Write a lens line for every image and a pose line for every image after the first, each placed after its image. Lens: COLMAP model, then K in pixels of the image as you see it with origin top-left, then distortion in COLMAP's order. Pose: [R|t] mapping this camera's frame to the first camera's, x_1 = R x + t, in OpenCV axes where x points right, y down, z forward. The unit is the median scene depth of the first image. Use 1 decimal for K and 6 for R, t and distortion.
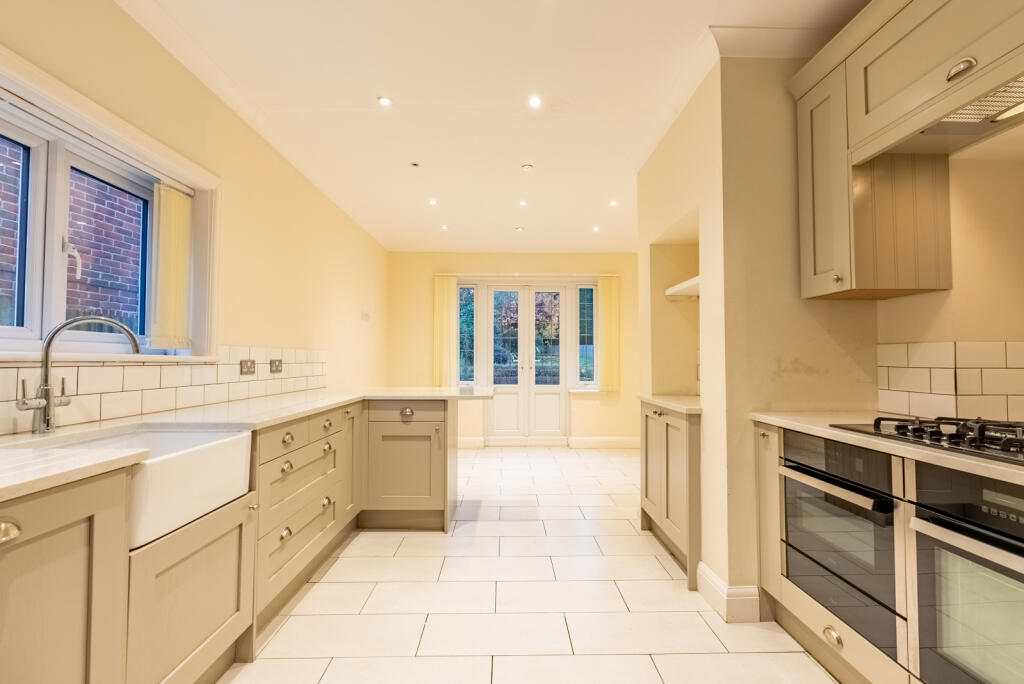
lens RADIAL K [[482.9, 0, 512.0], [0, 482.9, 342.0], [0, 0, 1]] dist [0.001241, 0.000004]
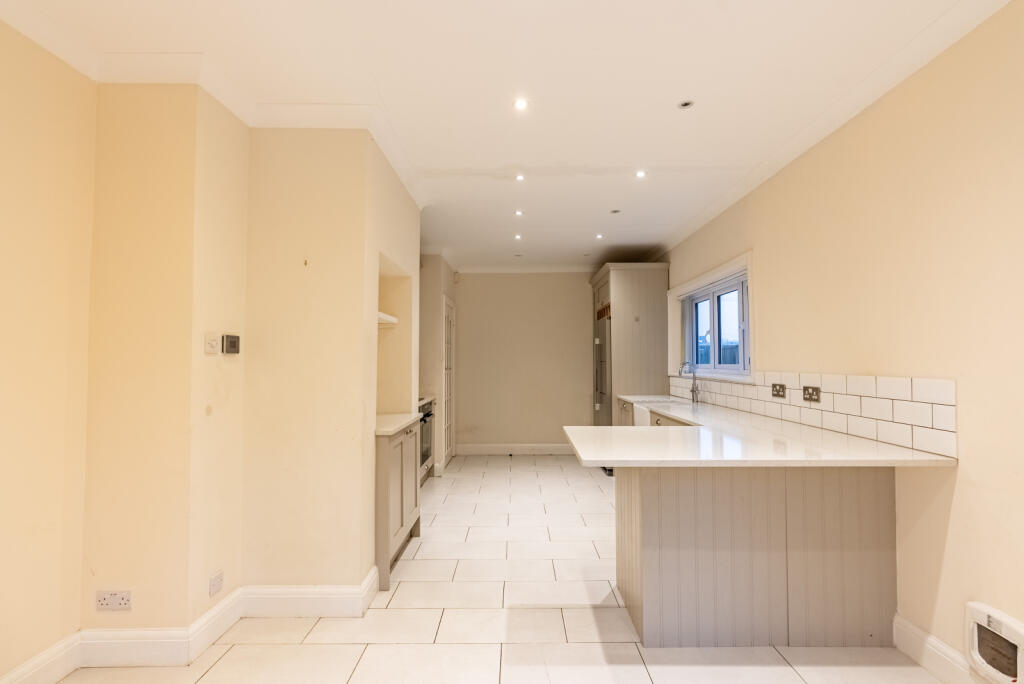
lens RADIAL K [[482.9, 0, 512.0], [0, 482.9, 342.0], [0, 0, 1]] dist [0.001241, 0.000004]
pose [[-0.999544, 0.003657, 0.029977, 0.029103], [0.001382, 0.997141, -0.075546, 0.021337], [-0.030168, -0.075470, -0.996692, 1.909327]]
